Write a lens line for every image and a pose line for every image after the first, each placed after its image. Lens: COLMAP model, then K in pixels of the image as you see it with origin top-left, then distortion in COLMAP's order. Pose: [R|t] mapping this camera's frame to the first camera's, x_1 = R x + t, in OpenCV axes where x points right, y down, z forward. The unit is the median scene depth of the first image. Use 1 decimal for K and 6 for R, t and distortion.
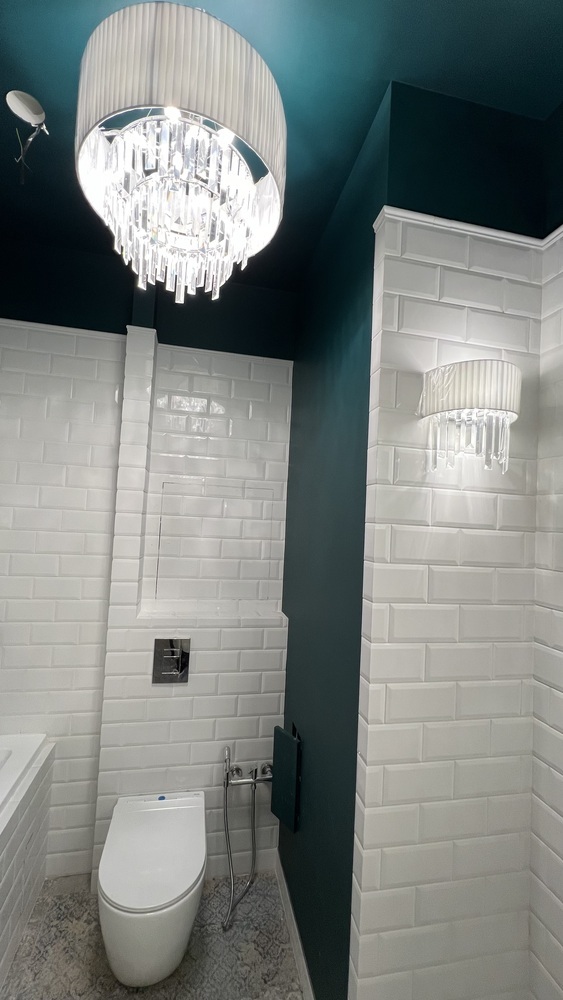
lens RADIAL K [[393.1, 0, 273.4], [0, 393.1, 502.8], [0, 0, 1]] dist [-0.001853, -0.000140]
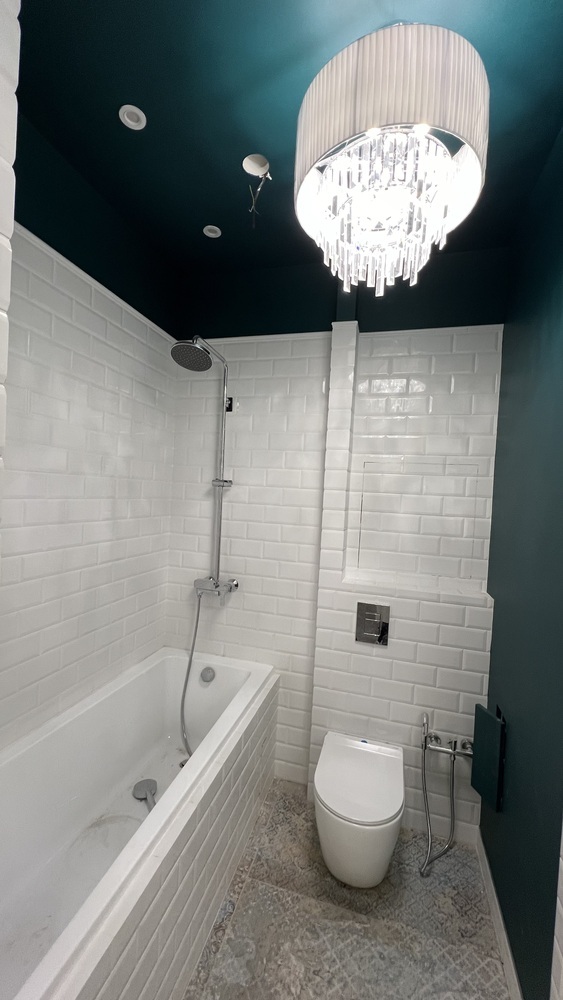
lens RADIAL K [[392.1, 0, 280.4], [0, 392.1, 502.9], [0, 0, 1]] dist [-0.002226, 0.000493]
pose [[0.886316, 0.008431, -0.463003, 0.018844], [0.012645, 0.999021, 0.042398, 0.013426], [0.462907, -0.043433, 0.885342, -0.082791]]
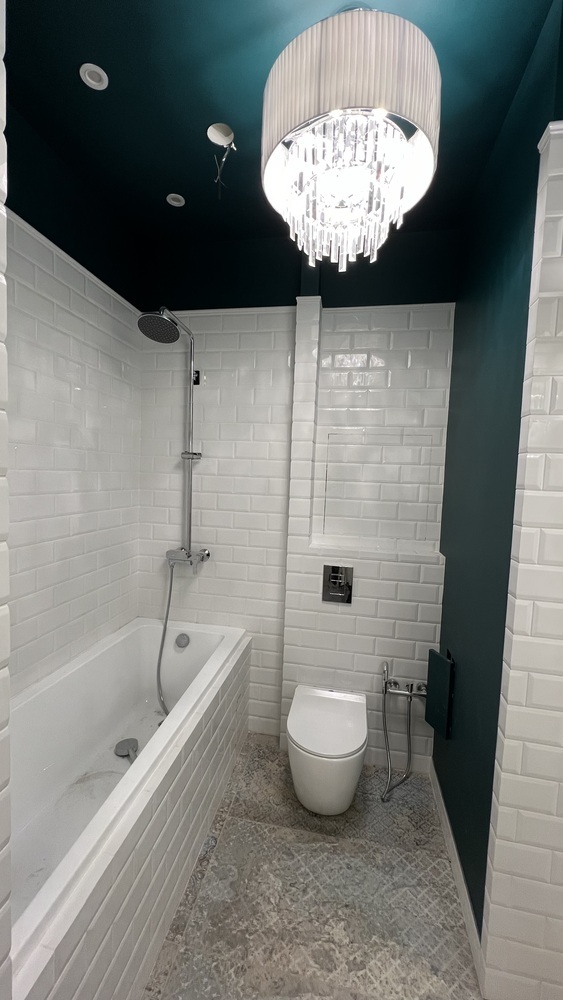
lens RADIAL K [[392.1, 0, 279.0], [0, 392.1, 502.7], [0, 0, 1]] dist [-0.002226, 0.000493]
pose [[0.924329, 0.012340, -0.381397, 0.026951], [0.025236, 0.995312, 0.093365, 0.042156], [0.380762, -0.095925, 0.919684, -0.140501]]
